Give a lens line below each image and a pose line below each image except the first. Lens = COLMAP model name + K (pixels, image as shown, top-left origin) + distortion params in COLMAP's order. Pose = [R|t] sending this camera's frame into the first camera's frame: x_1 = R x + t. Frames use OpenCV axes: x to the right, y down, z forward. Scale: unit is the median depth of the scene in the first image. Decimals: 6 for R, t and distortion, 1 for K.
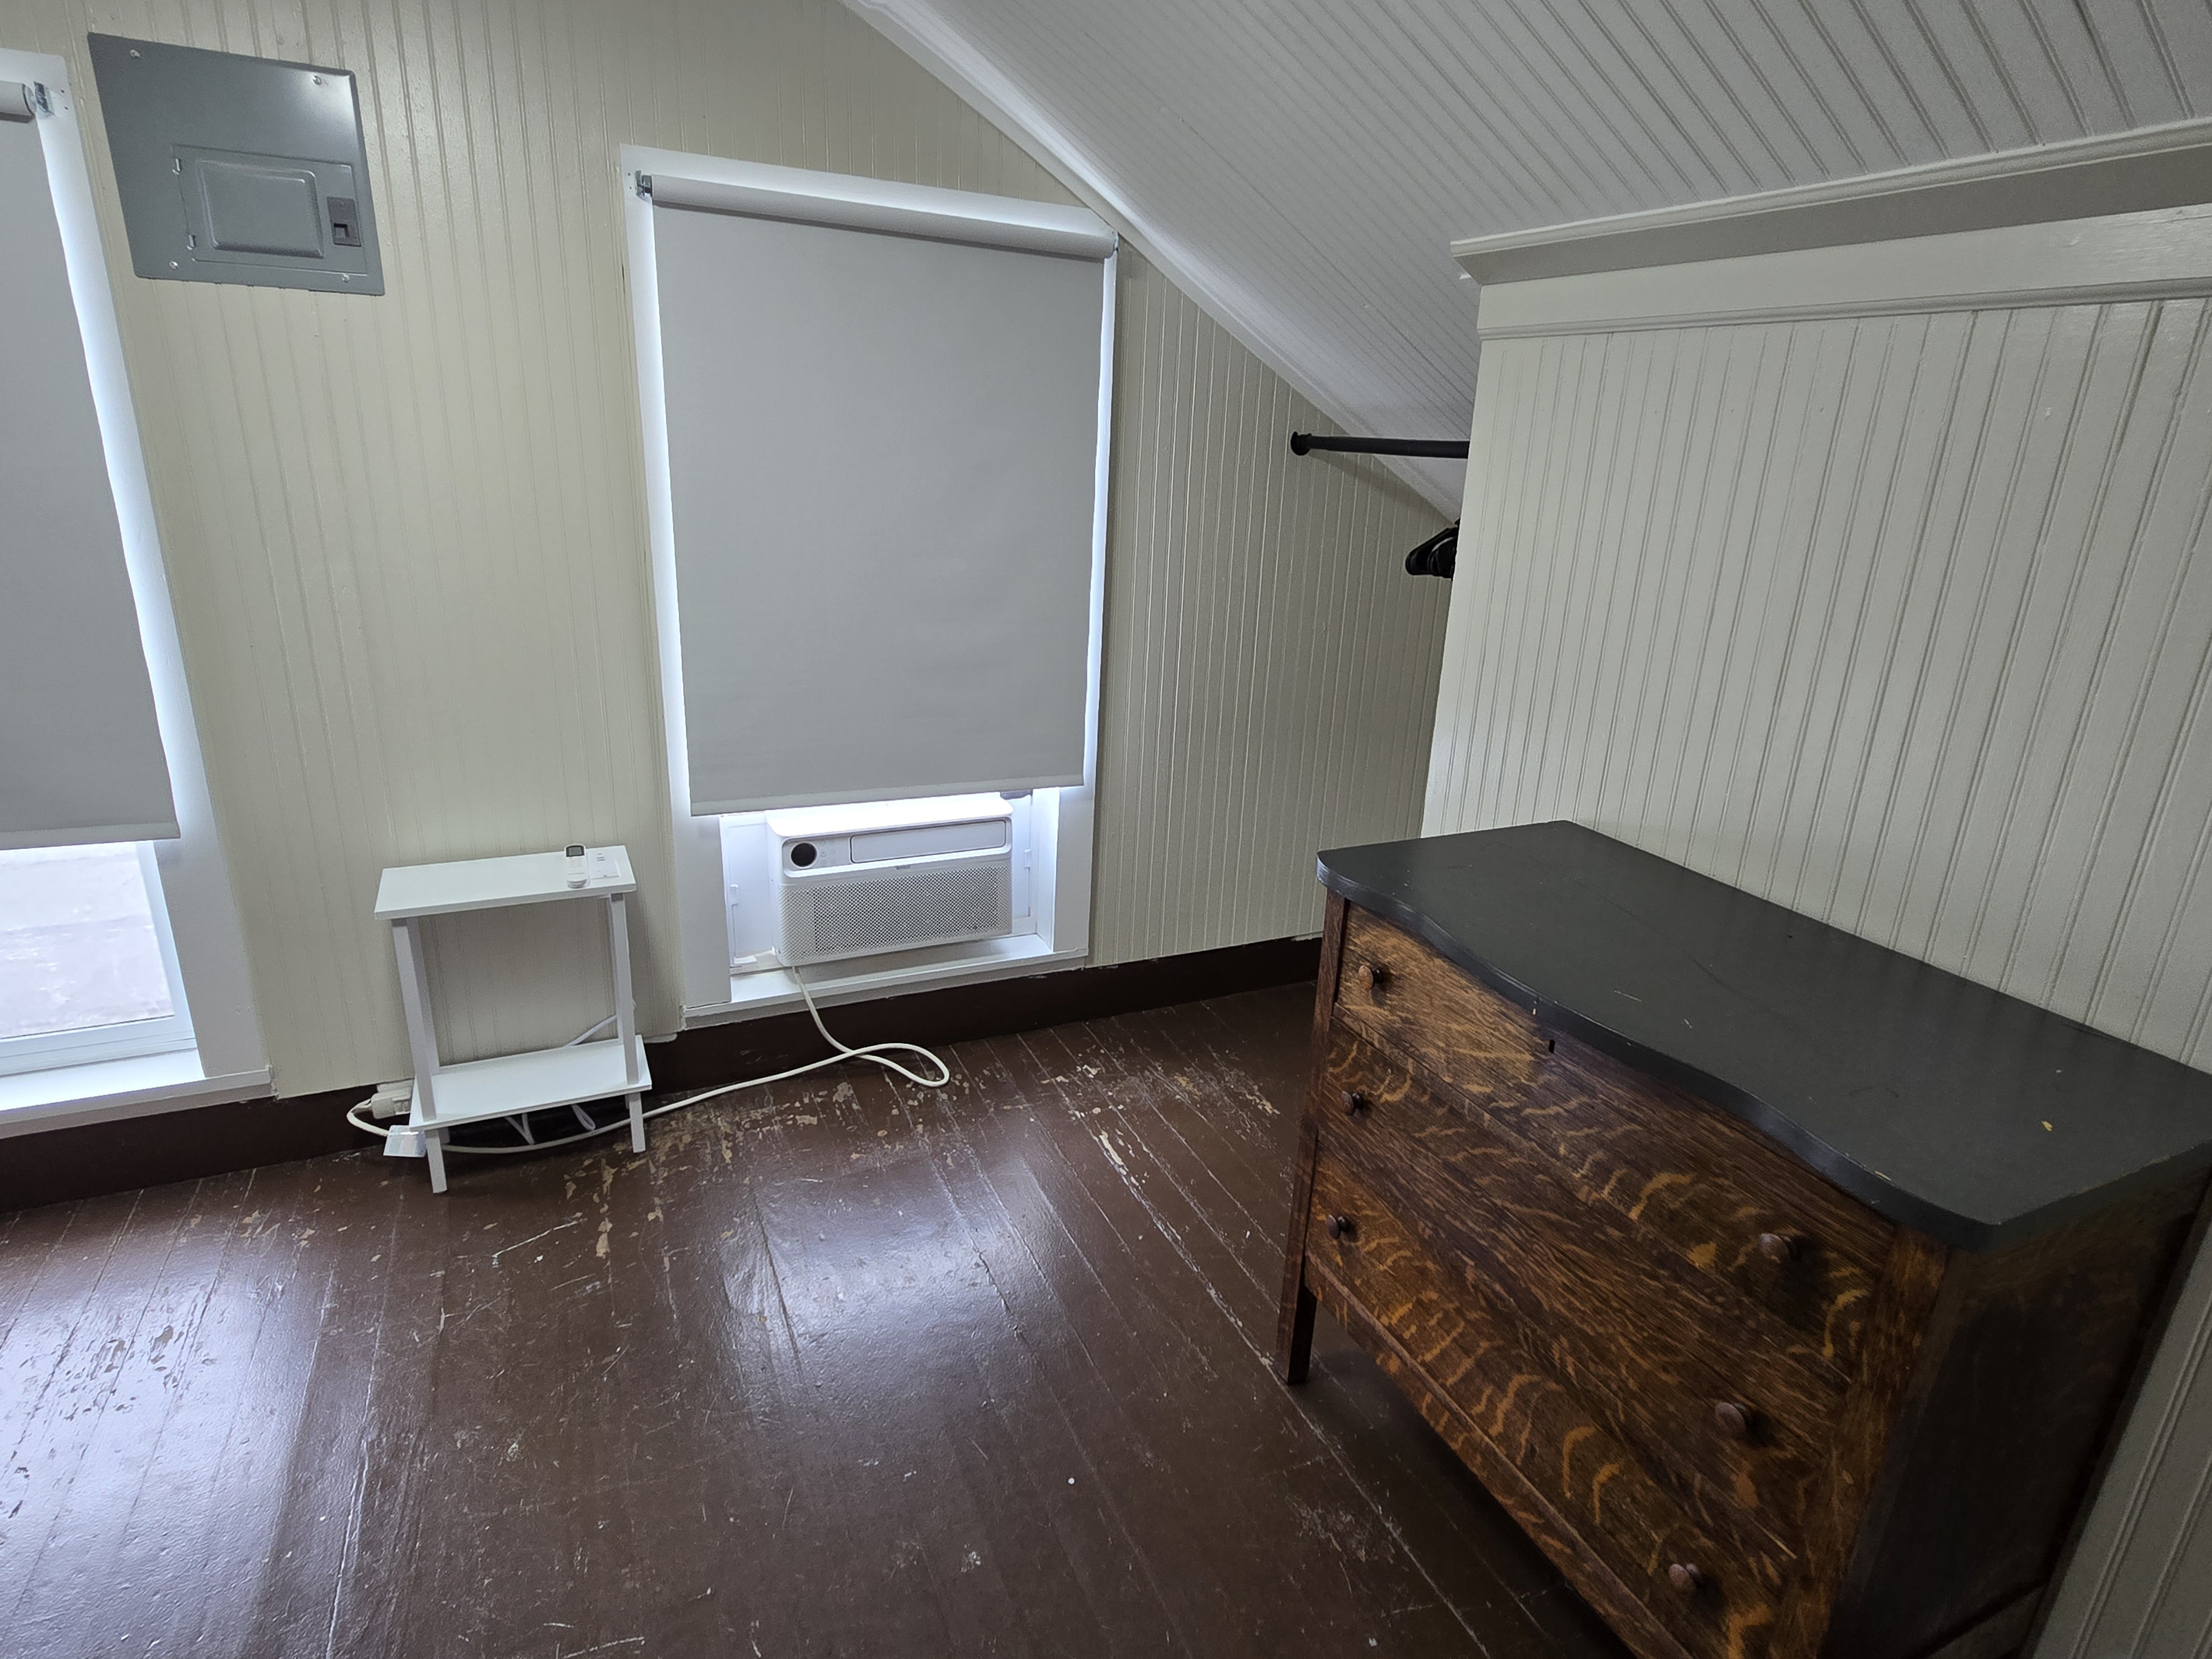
lens RADIAL K [[1180.5, 0, 1117.2], [0, 1180.5, 827.3], [0, 0, 1]] dist [0.001121, -0.001131]
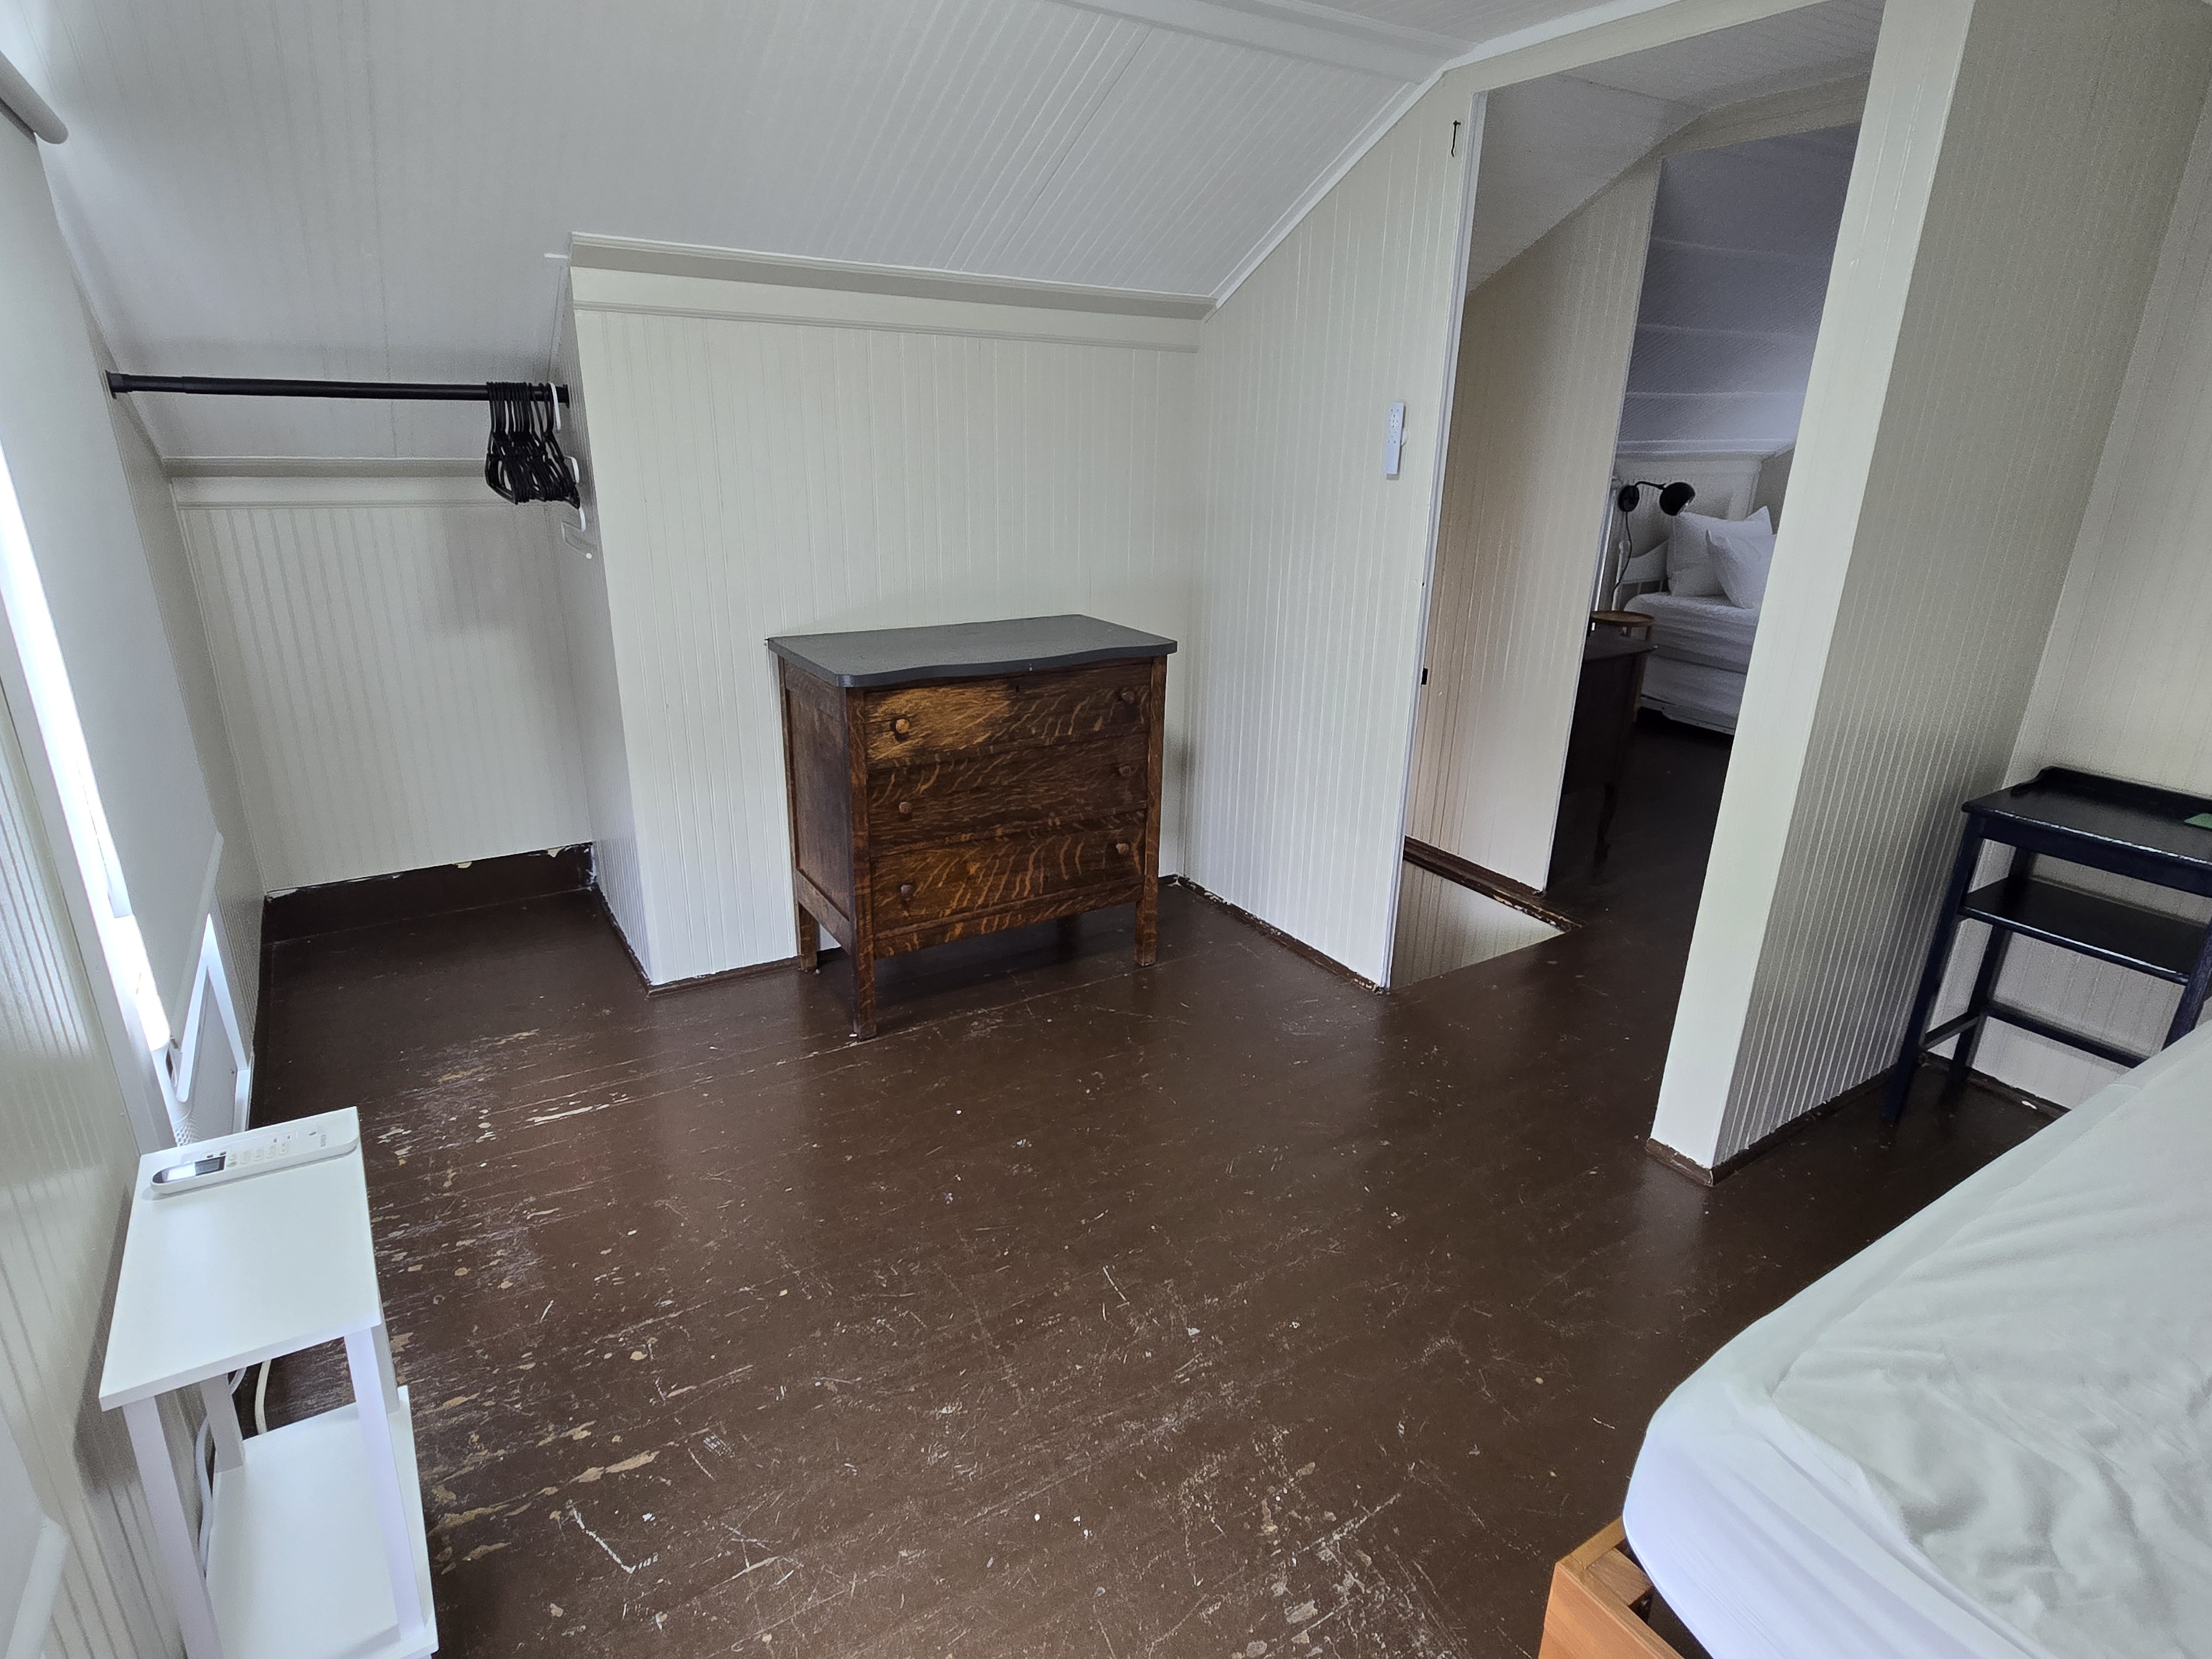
lens RADIAL K [[1180.5, 0, 1107.7], [0, 1180.5, 829.4], [0, 0, 1]] dist [0.001121, -0.001131]
pose [[-0.123420, -0.376098, 0.918323, -1.591652], [0.282481, 0.873799, 0.395828, -0.364932], [-0.951300, 0.308263, -0.001604, 0.870272]]
